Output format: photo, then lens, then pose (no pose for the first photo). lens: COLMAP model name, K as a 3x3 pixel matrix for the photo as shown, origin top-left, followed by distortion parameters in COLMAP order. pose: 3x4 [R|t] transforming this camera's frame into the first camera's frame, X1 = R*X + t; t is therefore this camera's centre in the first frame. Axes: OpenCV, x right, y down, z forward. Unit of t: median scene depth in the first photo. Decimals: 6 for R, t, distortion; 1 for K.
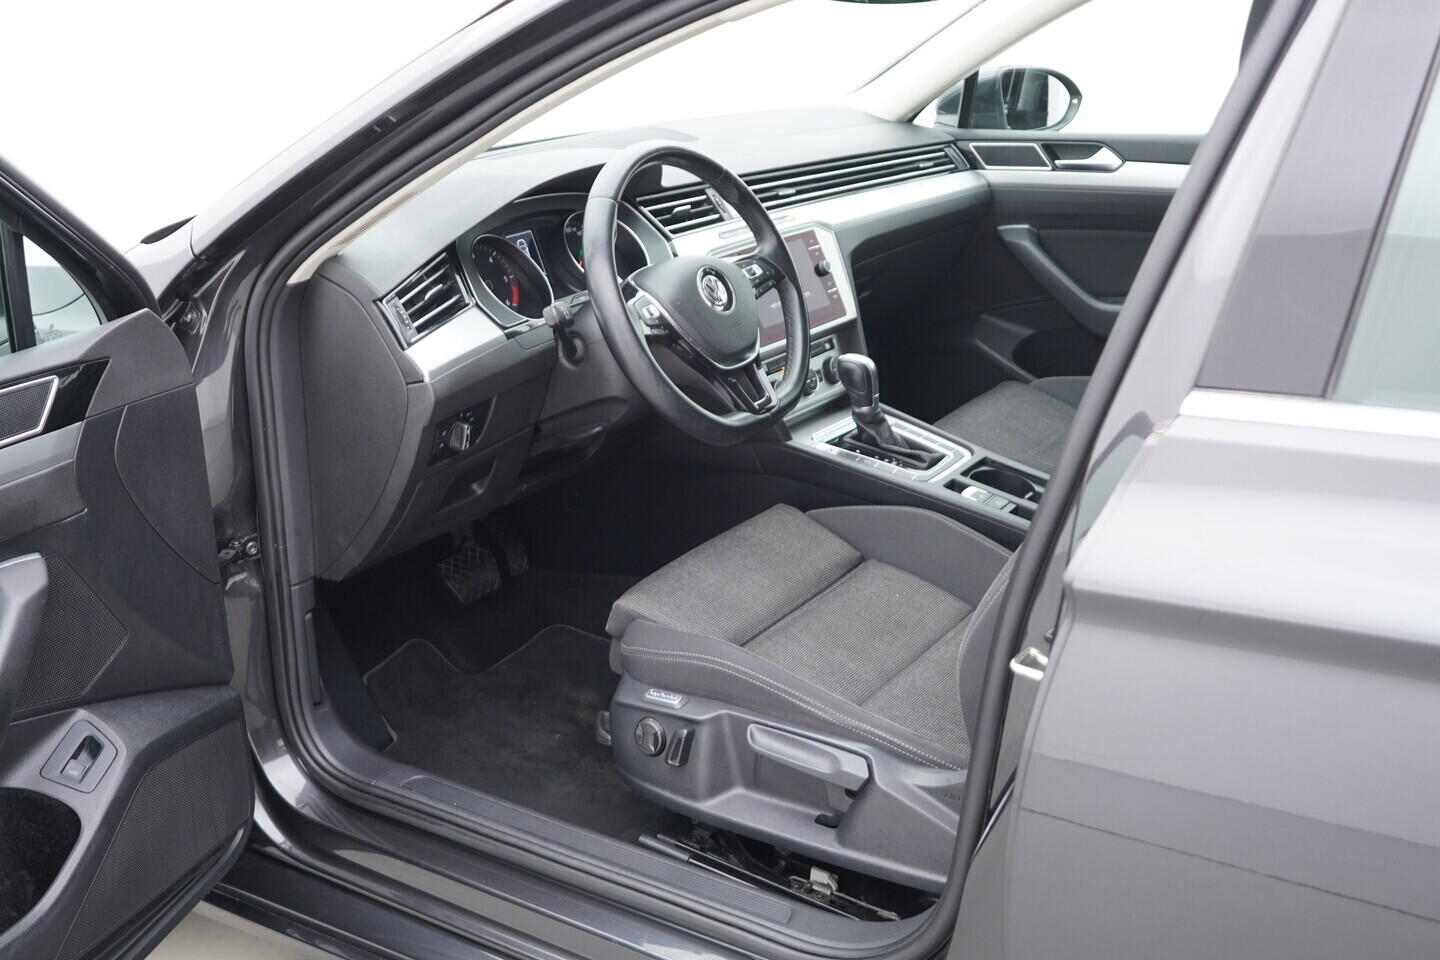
lens RADIAL K [[1552.2, 0, 719.4], [0, 1552.2, 479.3], [0, 0, 1]] dist [0.004964, 0.000000]
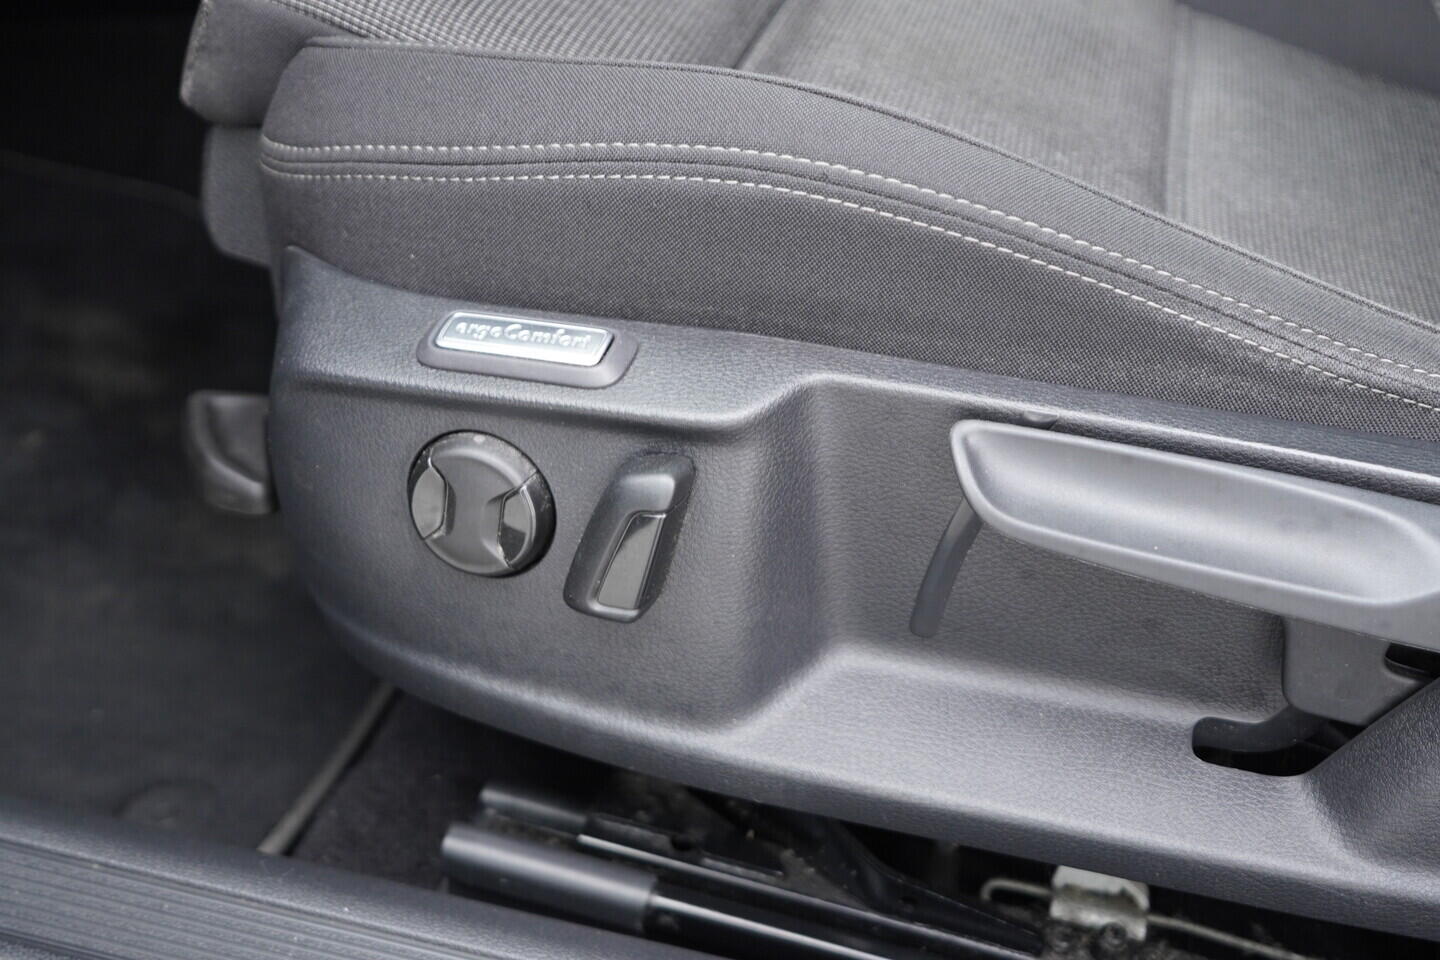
lens RADIAL K [[1552.2, 0, 714.7], [0, 1552.2, 483.5], [0, 0, 1]] dist [0.004964, 0.000000]
pose [[0.940586, -0.142006, 0.308436, -0.084996], [0.046600, 0.953740, 0.296999, 0.091890], [-0.336343, -0.264979, 0.903692, 0.770813]]
